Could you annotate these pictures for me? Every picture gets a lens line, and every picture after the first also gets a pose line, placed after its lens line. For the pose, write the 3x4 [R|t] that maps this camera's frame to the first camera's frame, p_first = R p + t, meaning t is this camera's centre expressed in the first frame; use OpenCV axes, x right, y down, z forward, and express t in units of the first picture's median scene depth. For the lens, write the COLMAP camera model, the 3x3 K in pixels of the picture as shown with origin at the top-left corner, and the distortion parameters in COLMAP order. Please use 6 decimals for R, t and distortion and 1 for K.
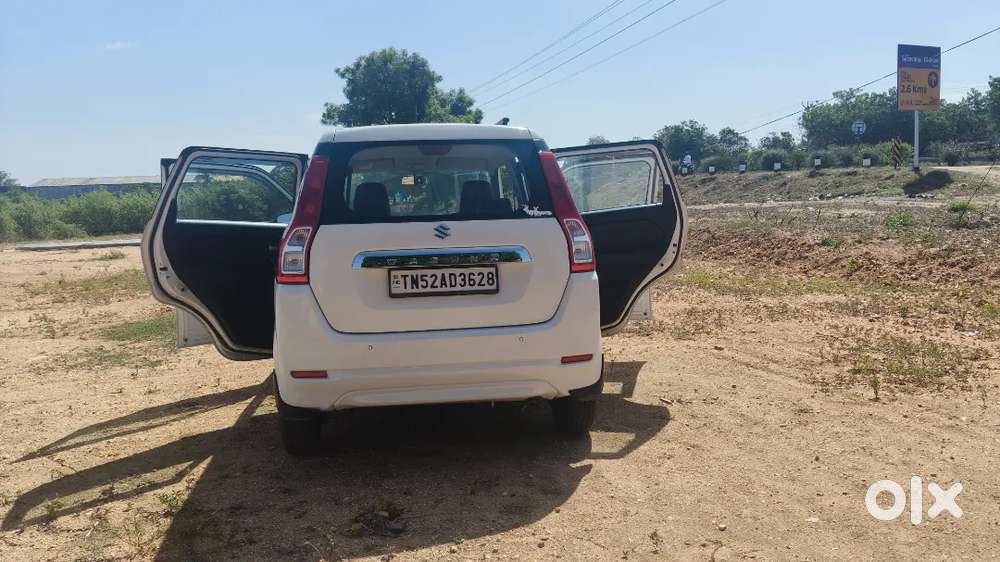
lens RADIAL K [[819.2, 0, 500.0], [0, 819.2, 281.0], [0, 0, 1]] dist [0.117425, -0.219458]
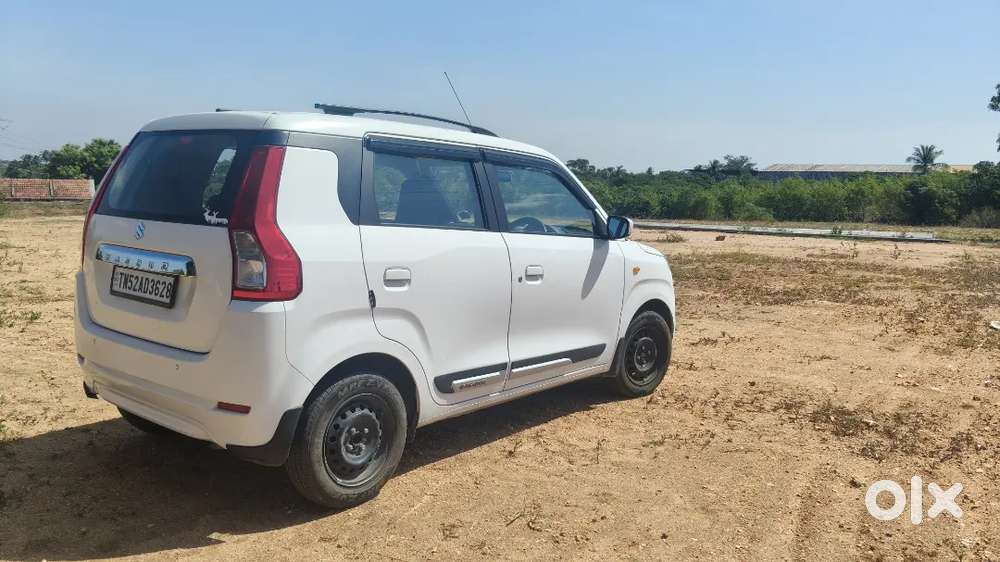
lens RADIAL K [[819.2, 0, 500.0], [0, 819.2, 281.0], [0, 0, 1]] dist [0.117425, -0.219458]
pose [[0.662318, 0.140166, -0.735995, 0.847772], [-0.129982, 0.988944, 0.071369, -0.118562], [0.737862, 0.048397, 0.673215, 0.660130]]
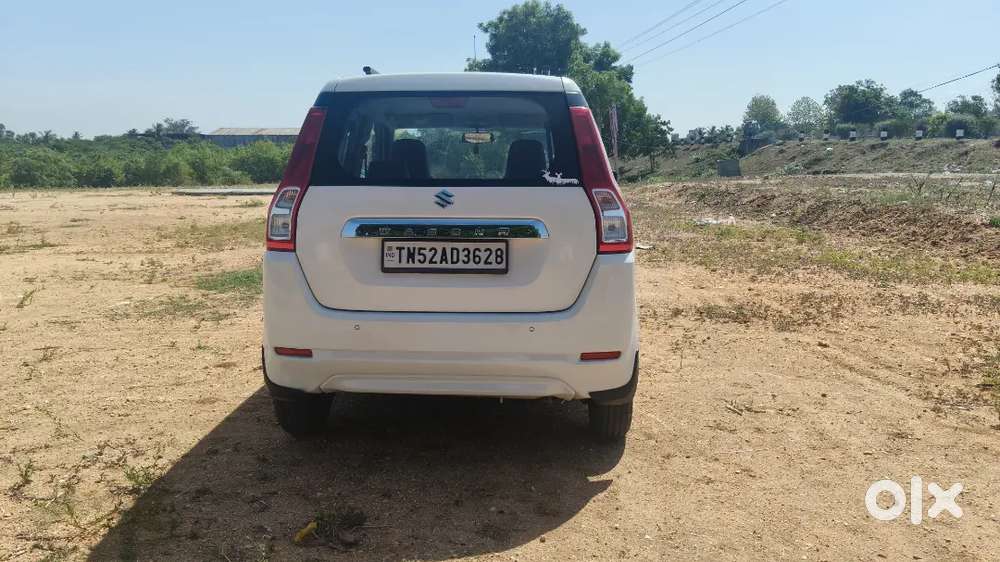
lens RADIAL K [[819.4, 0, 488.8], [0, 819.4, 282.0], [0, 0, 1]] dist [0.112834, -0.211500]
pose [[0.980432, 0.059489, -0.187656, 0.137888], [-0.049949, 0.997227, 0.055168, -0.022352], [0.190418, -0.044715, 0.980684, 0.157030]]
